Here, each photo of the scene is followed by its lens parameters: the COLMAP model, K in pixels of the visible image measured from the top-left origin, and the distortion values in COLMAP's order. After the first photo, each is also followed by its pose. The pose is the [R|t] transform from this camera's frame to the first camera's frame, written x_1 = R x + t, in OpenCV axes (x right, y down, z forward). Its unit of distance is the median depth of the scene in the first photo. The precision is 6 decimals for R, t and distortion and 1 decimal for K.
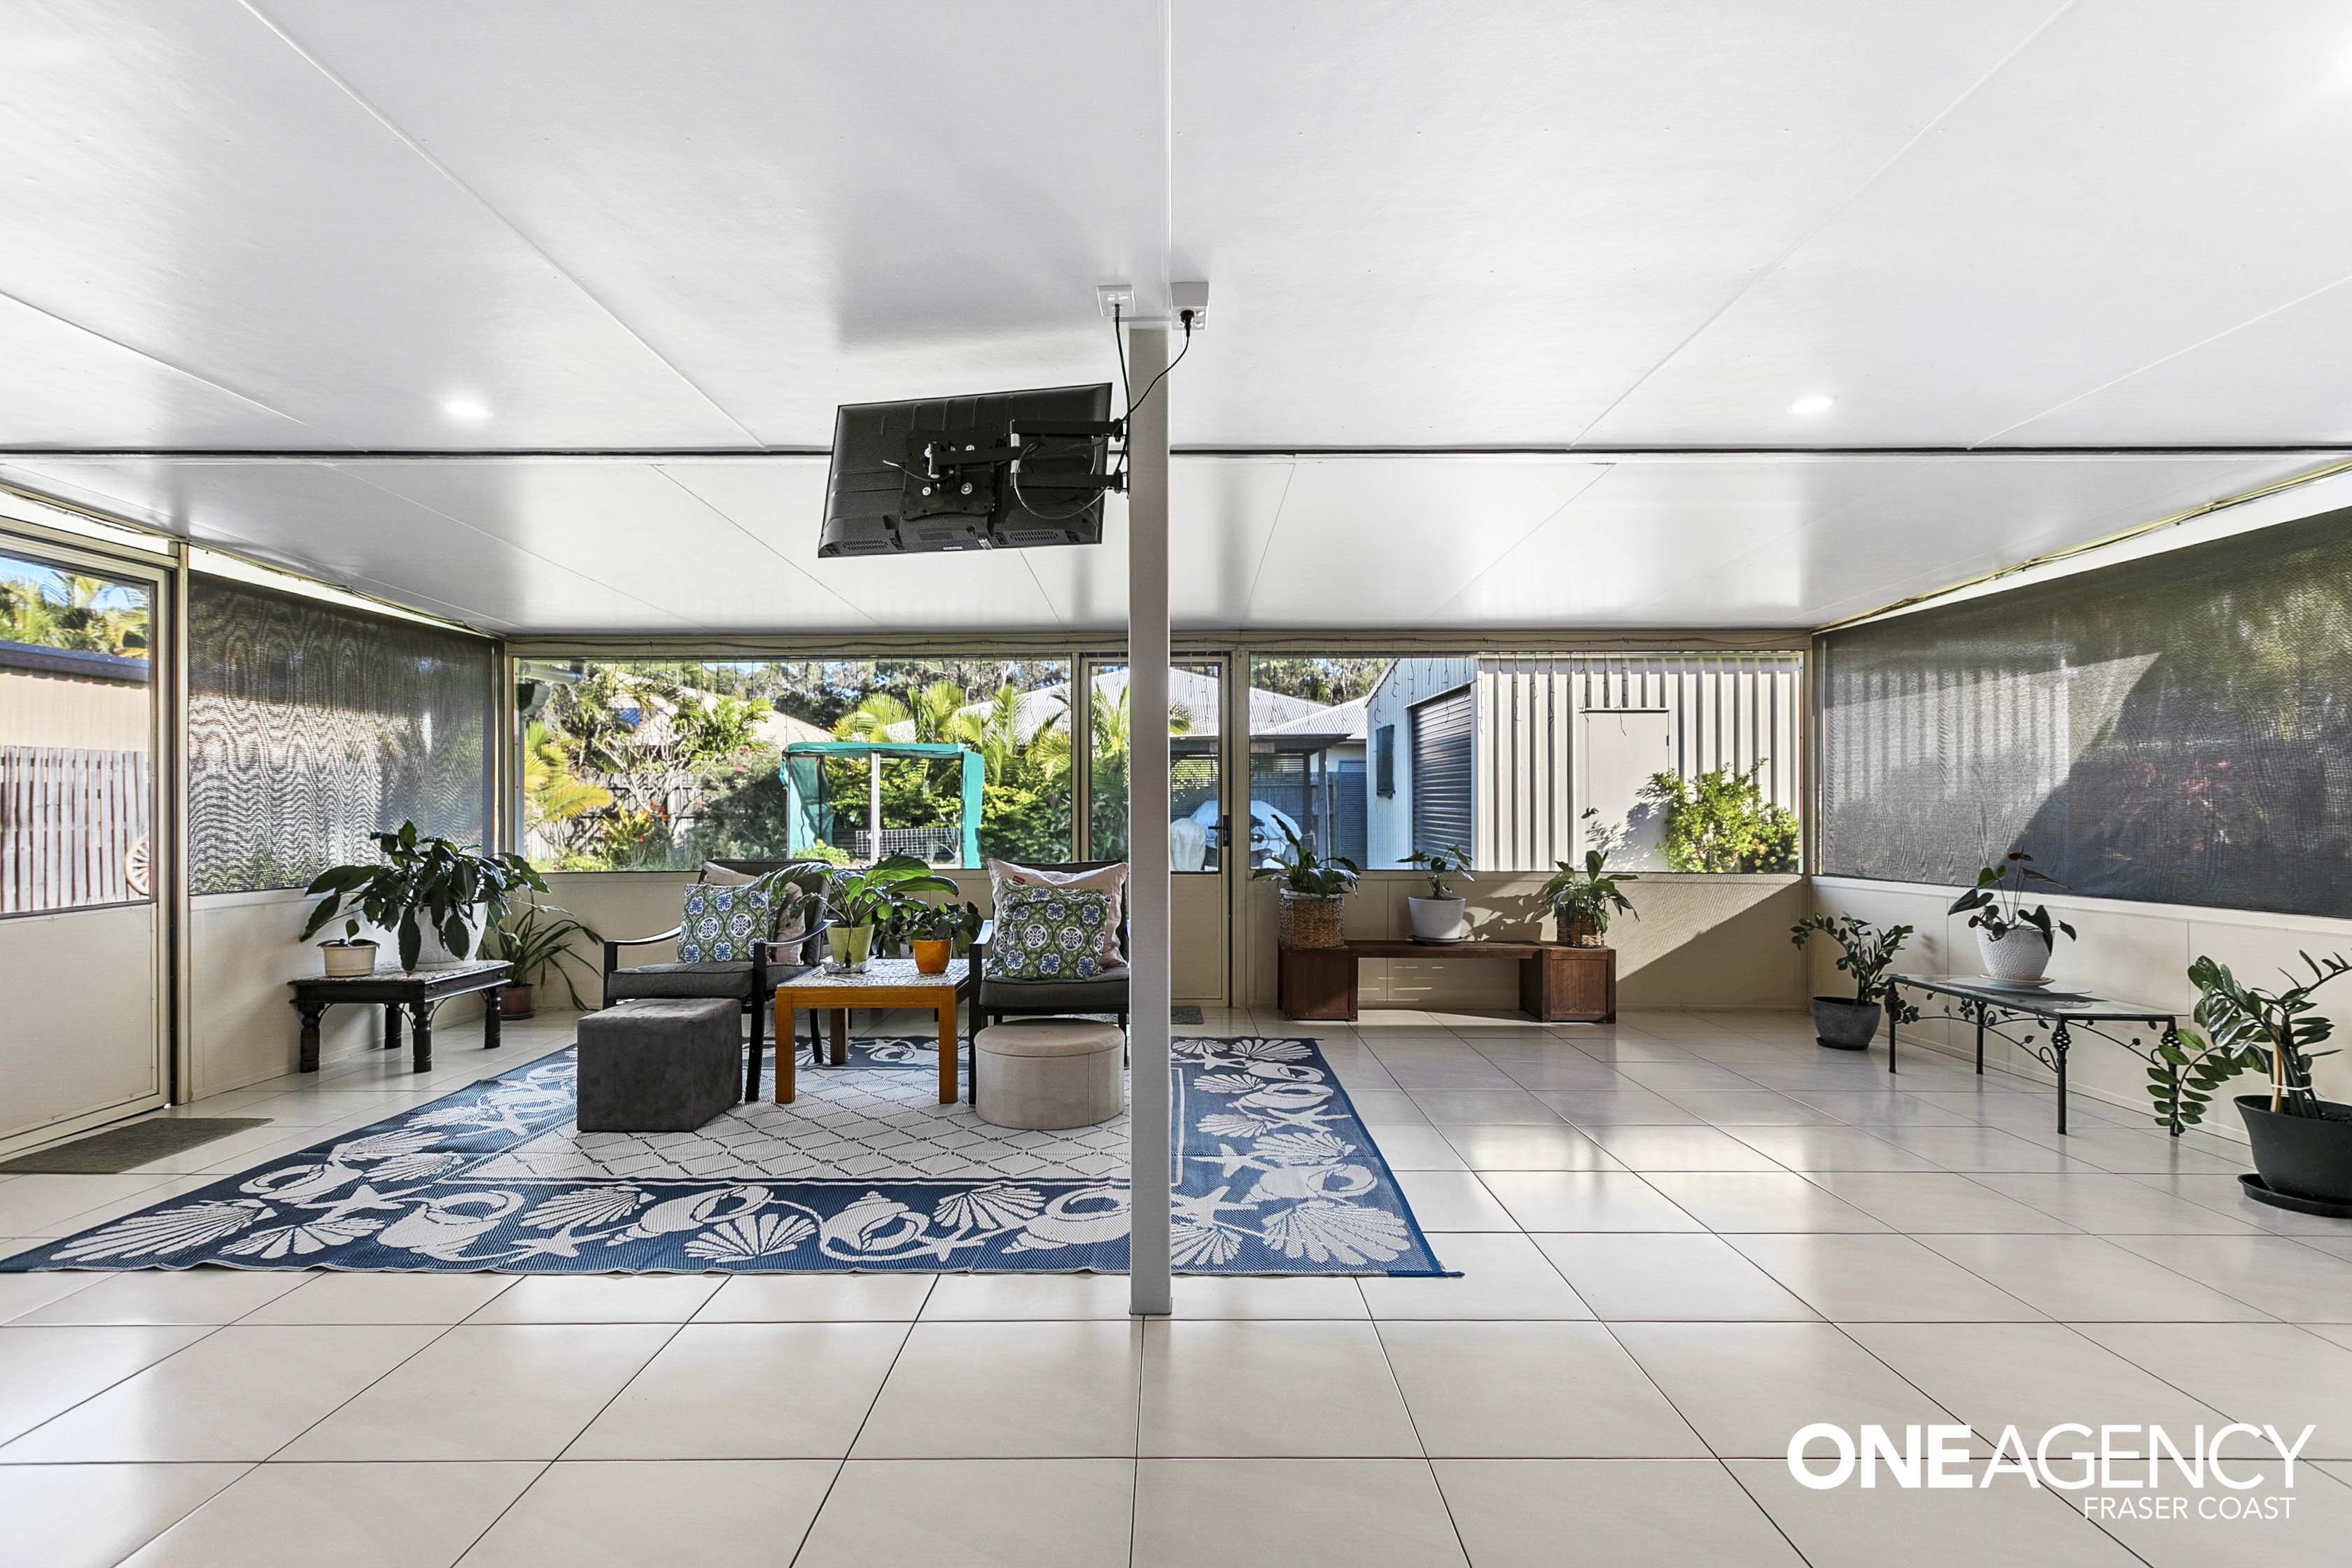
lens RADIAL K [[1068.1, 0, 1186.3], [0, 1068.1, 799.8], [0, 0, 1]] dist [0.001210, 0.000650]
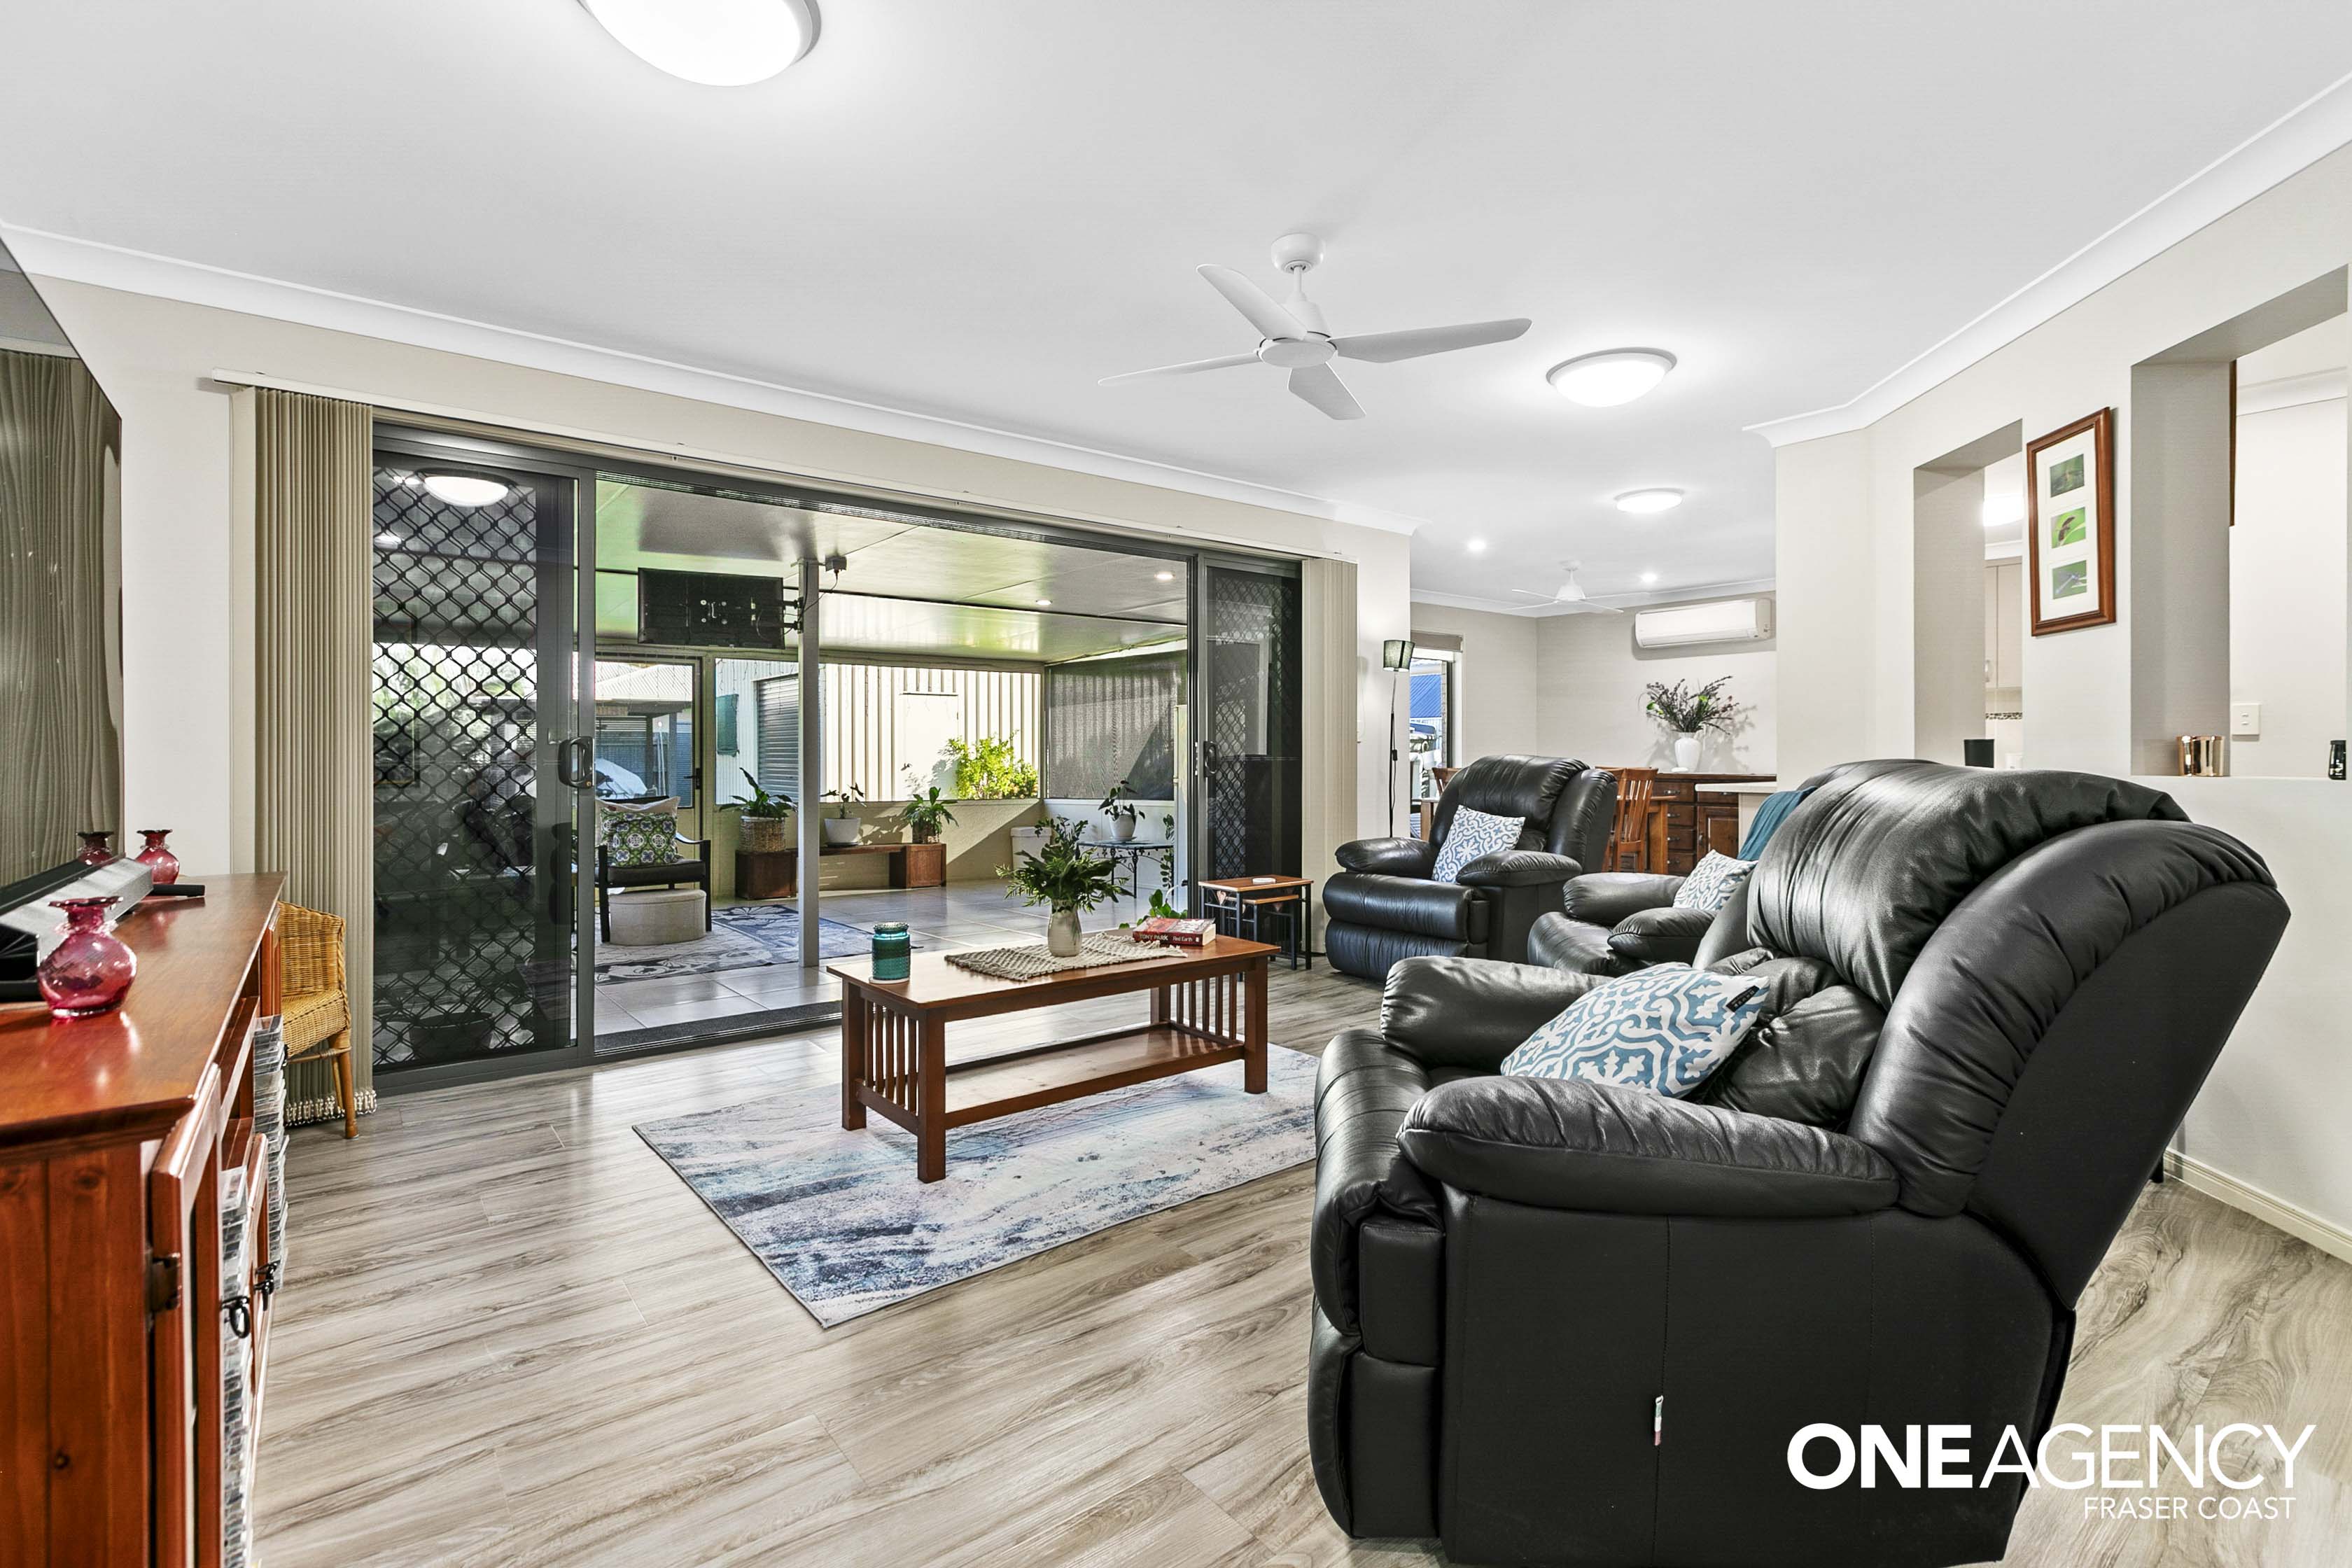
lens RADIAL K [[1068.1, 0, 1177.3], [0, 1068.1, 751.0], [0, 0, 1]] dist [0.001210, 0.000650]
pose [[0.794468, 0.002120, 0.607302, -0.324262], [0.001190, 0.999987, -0.005048, -0.001705], [-0.607305, 0.004733, 0.794455, -0.557300]]
